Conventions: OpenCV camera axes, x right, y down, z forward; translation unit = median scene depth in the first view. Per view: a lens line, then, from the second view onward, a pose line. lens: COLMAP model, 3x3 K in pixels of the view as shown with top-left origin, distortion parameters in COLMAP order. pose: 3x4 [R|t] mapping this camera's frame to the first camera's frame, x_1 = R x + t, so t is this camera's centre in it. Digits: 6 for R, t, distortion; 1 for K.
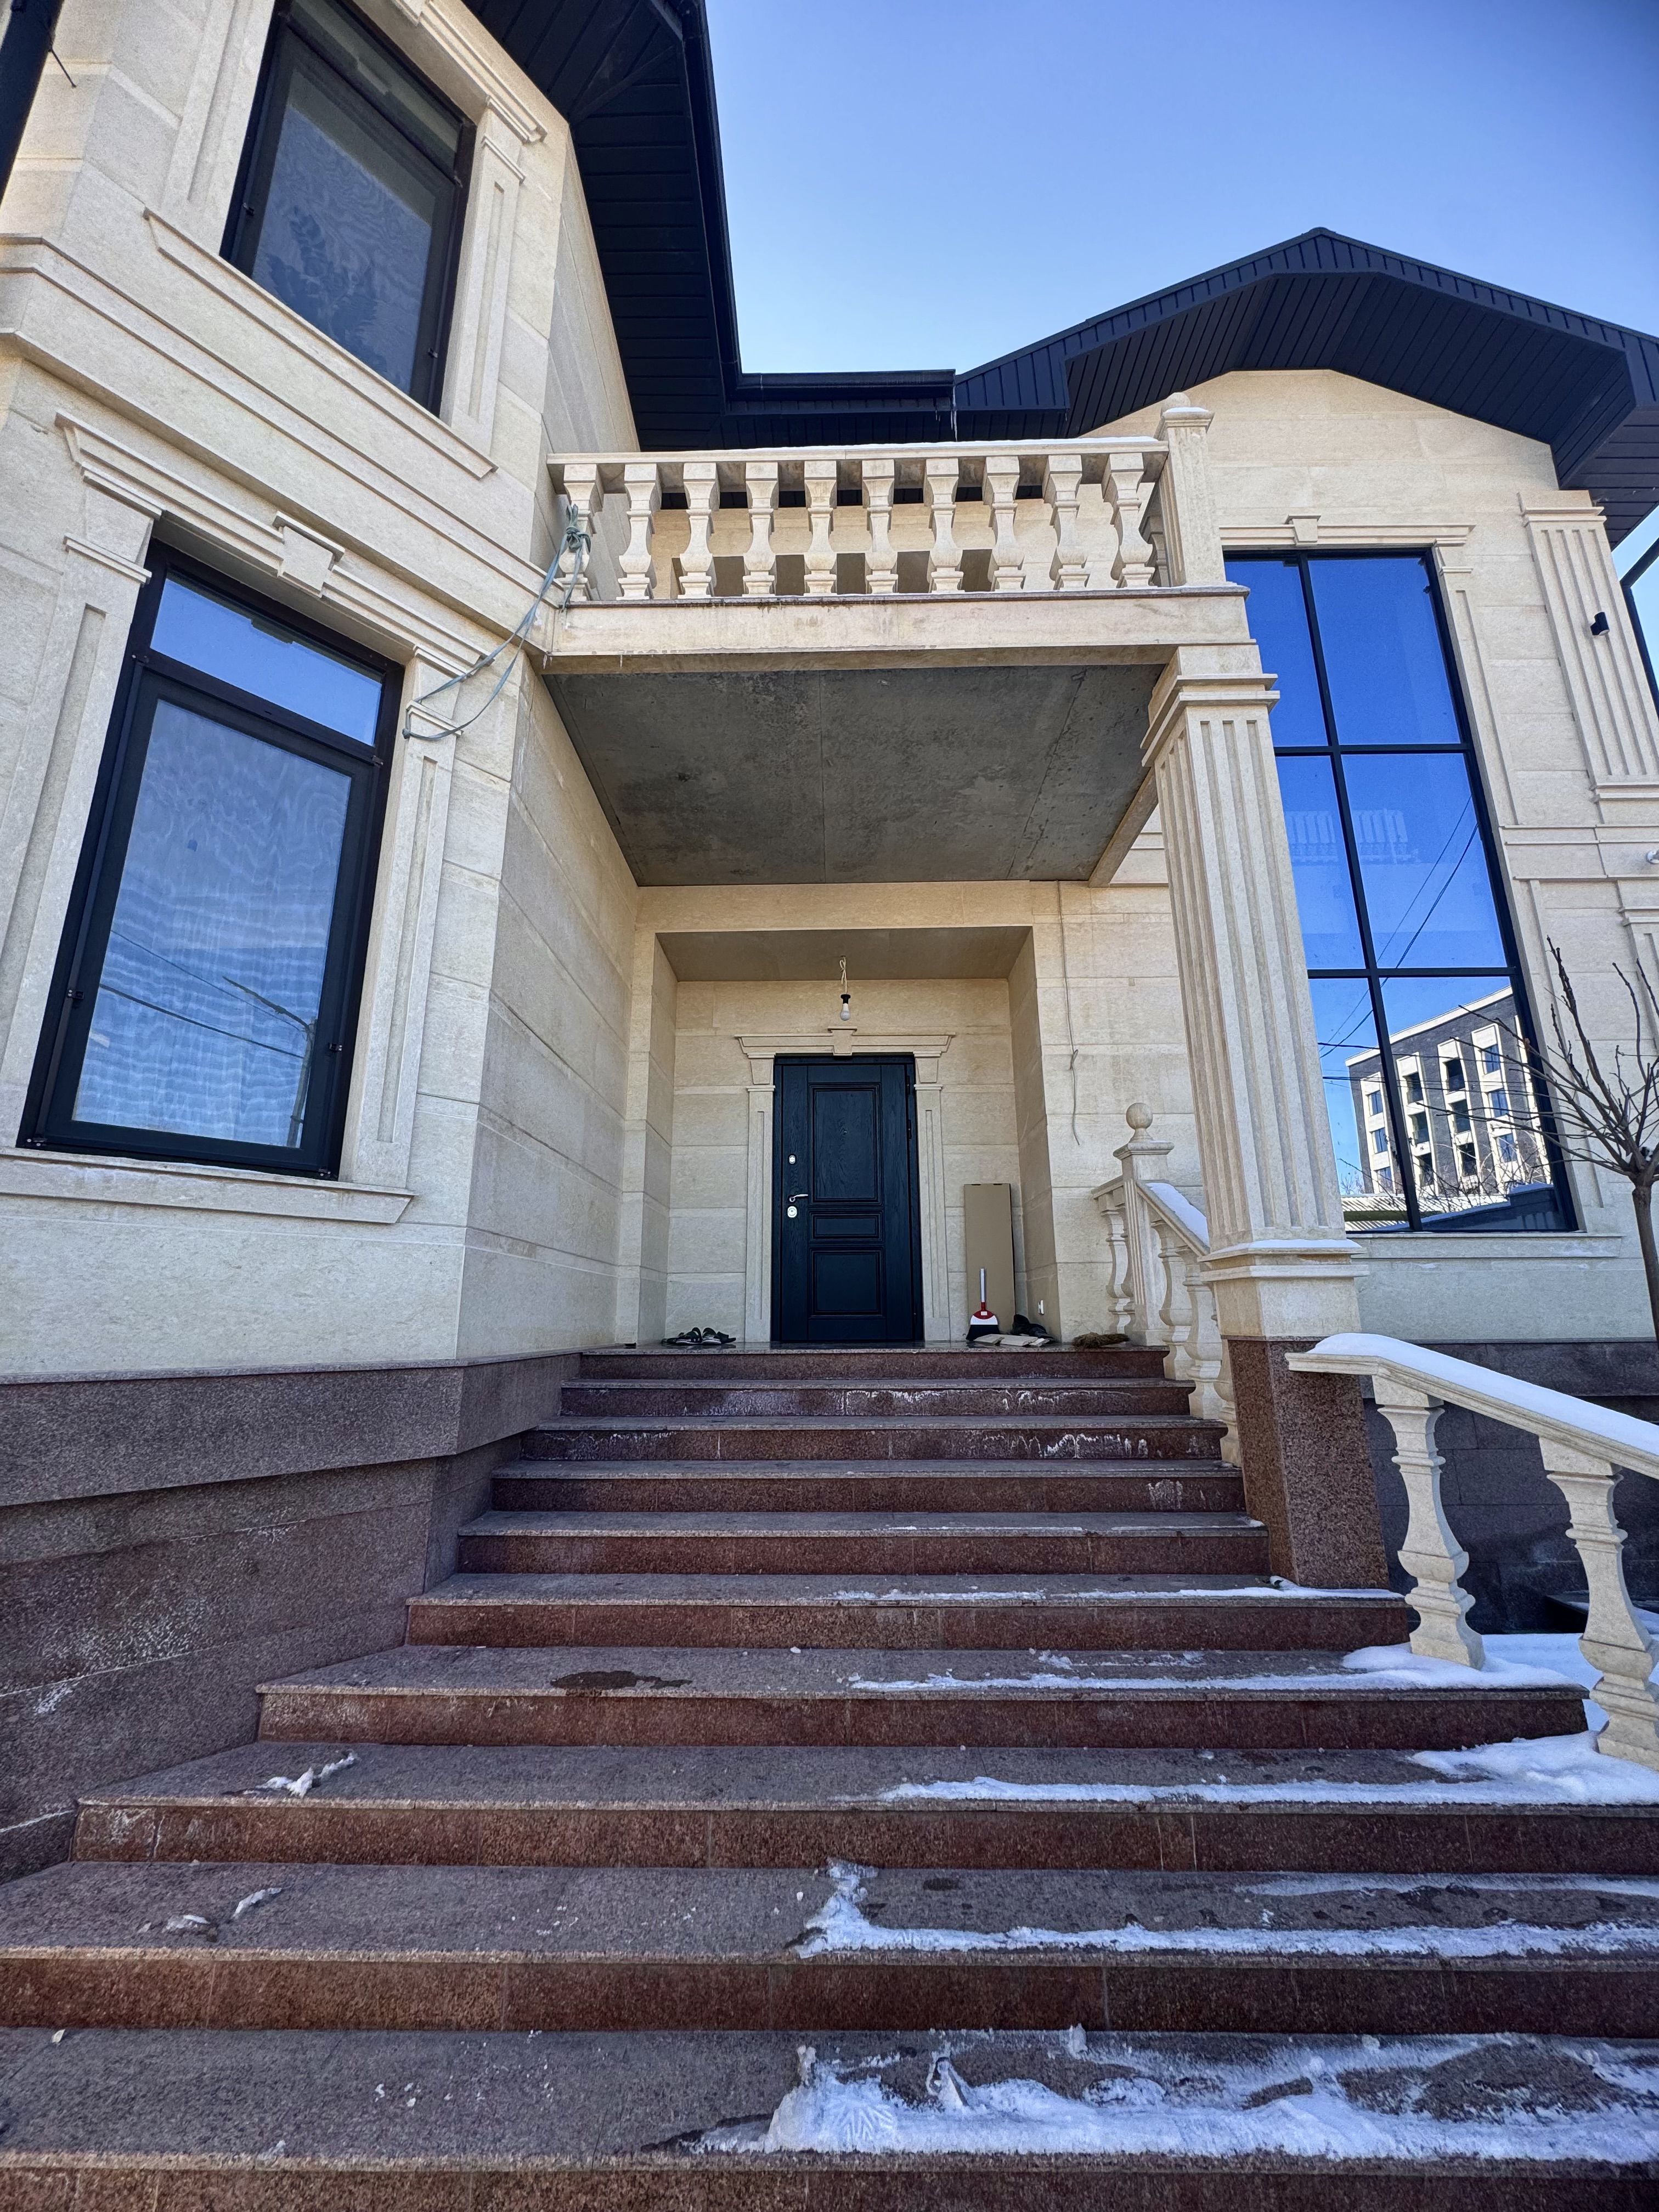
lens RADIAL K [[880.4, 0, 828.5], [0, 880.4, 1103.1], [0, 0, 1]] dist [-0.002165, -0.000154]
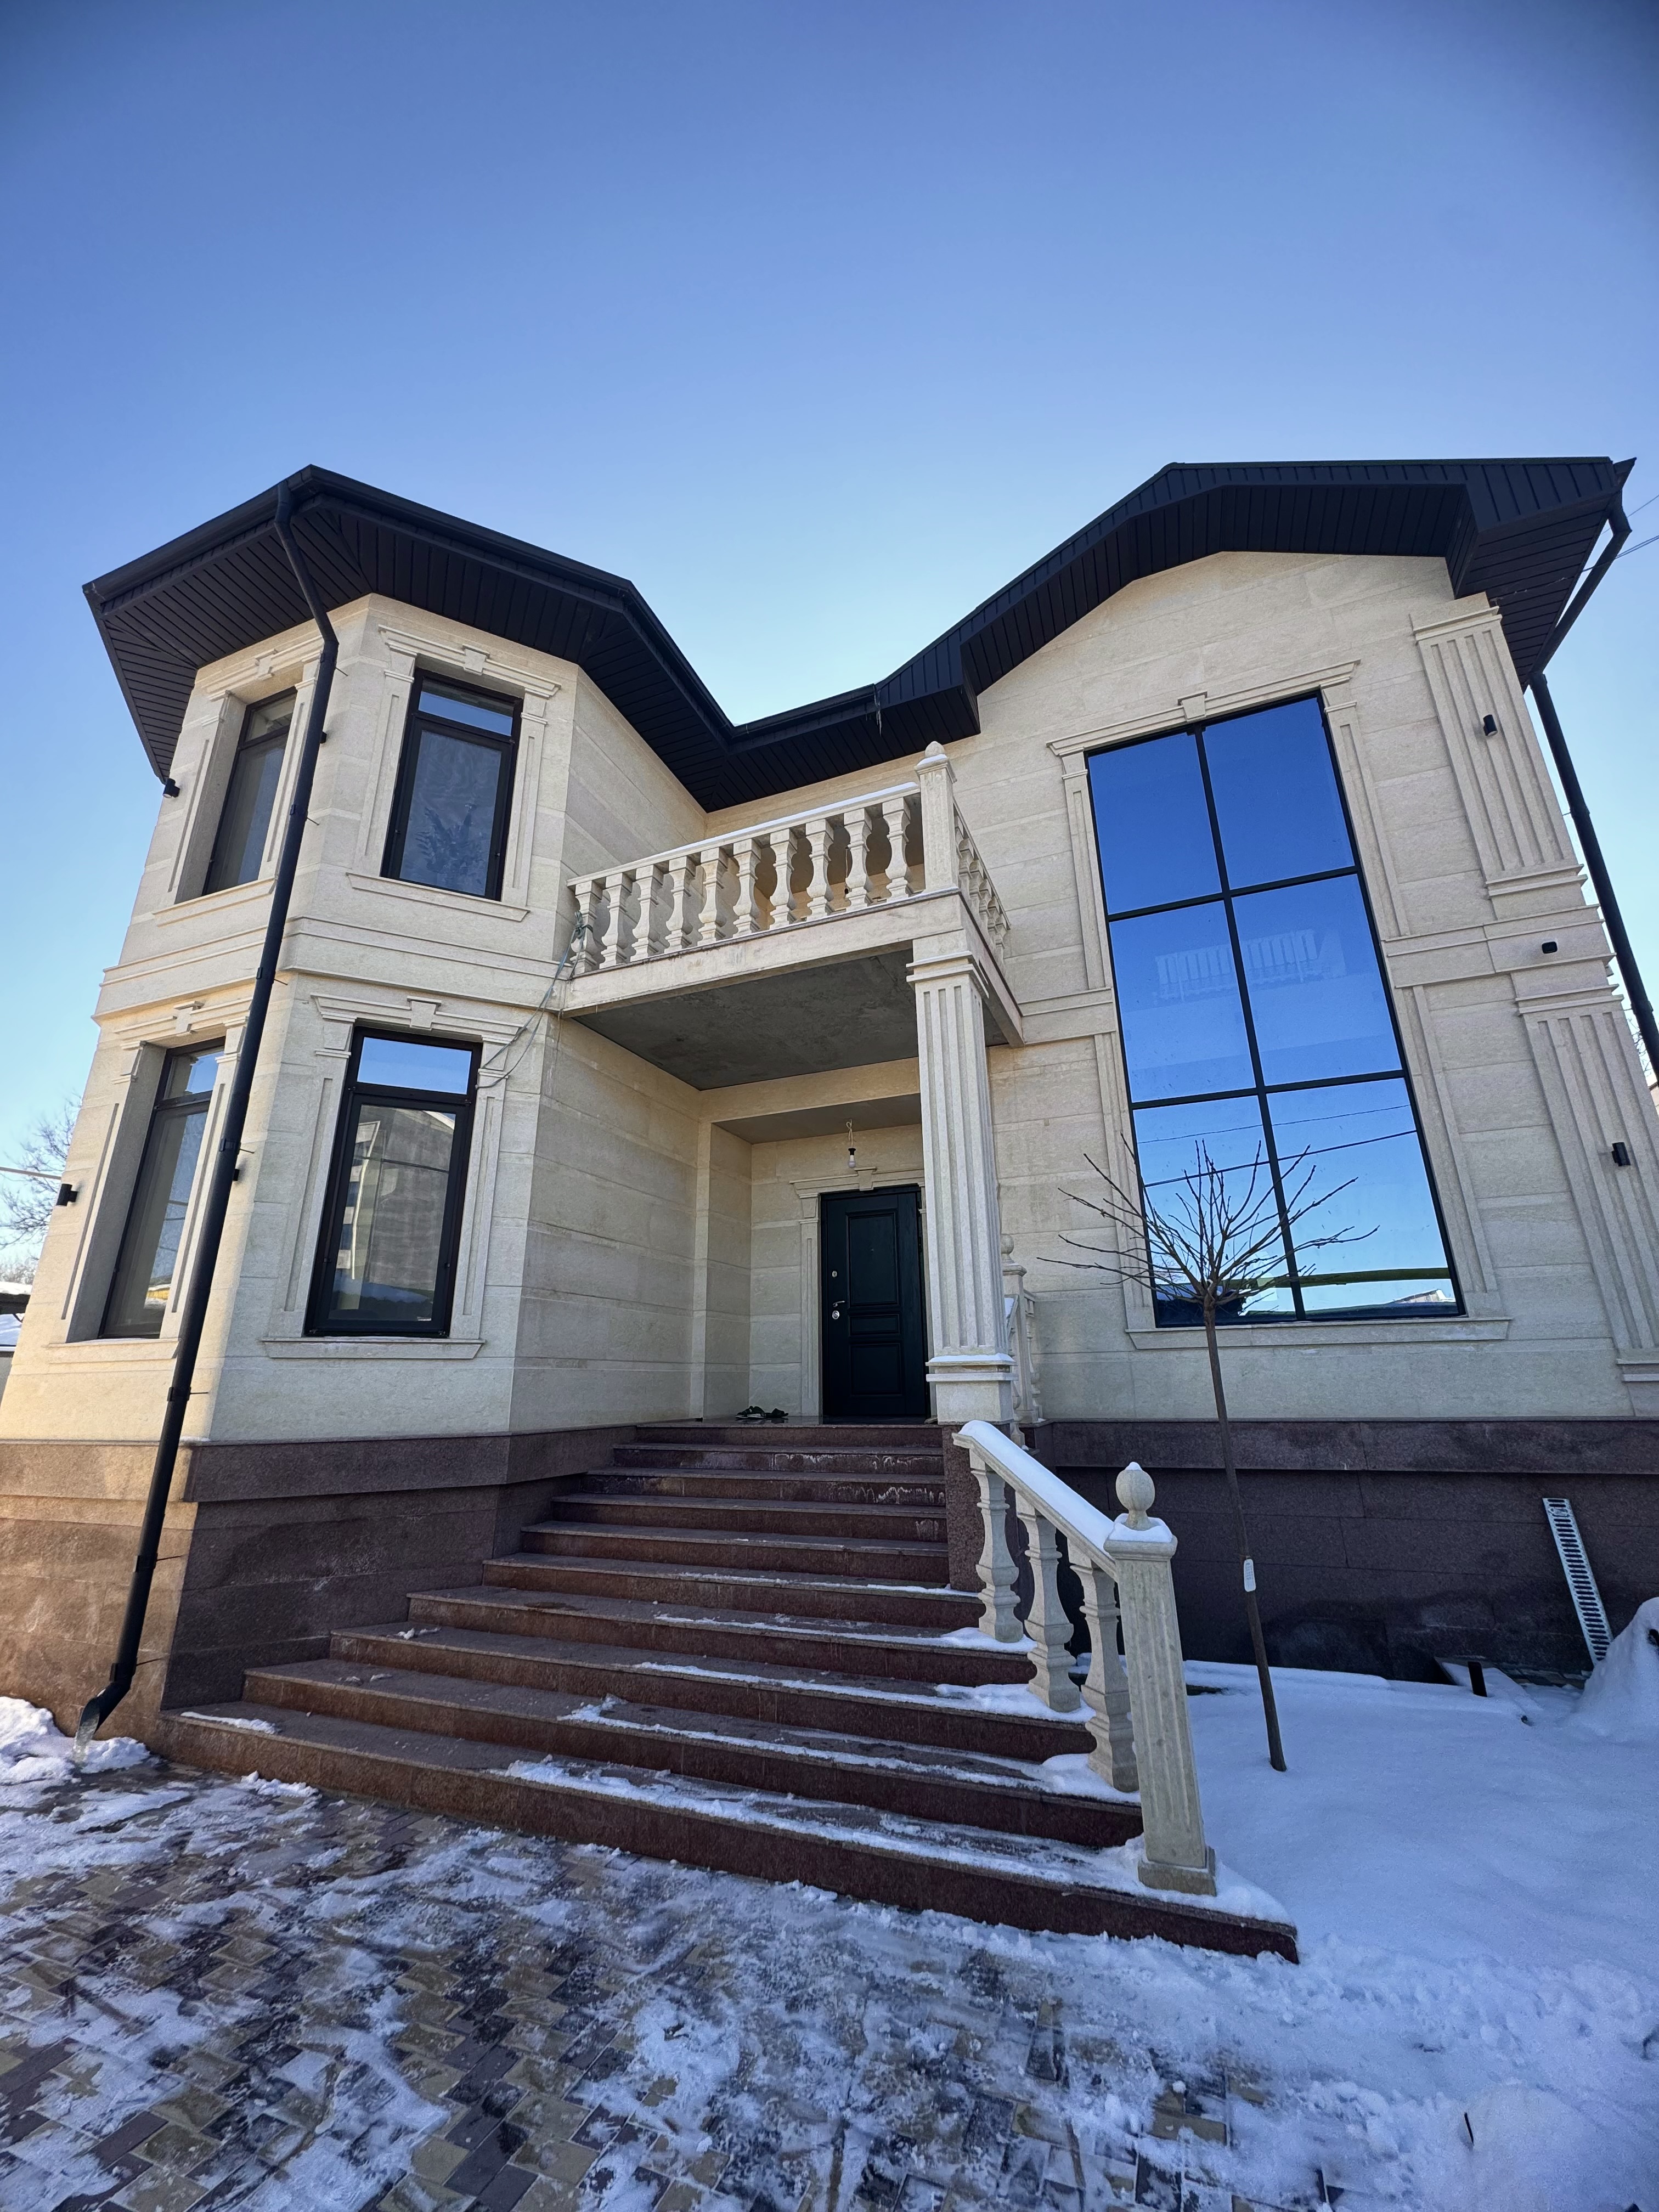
lens RADIAL K [[880.4, 0, 826.9], [0, 880.4, 1101.7], [0, 0, 1]] dist [-0.002165, -0.000154]
pose [[0.930054, -0.120372, -0.347147, 0.814025], [0.097491, 0.991794, -0.082709, -0.156336], [0.354254, 0.043080, 0.934156, -0.456180]]
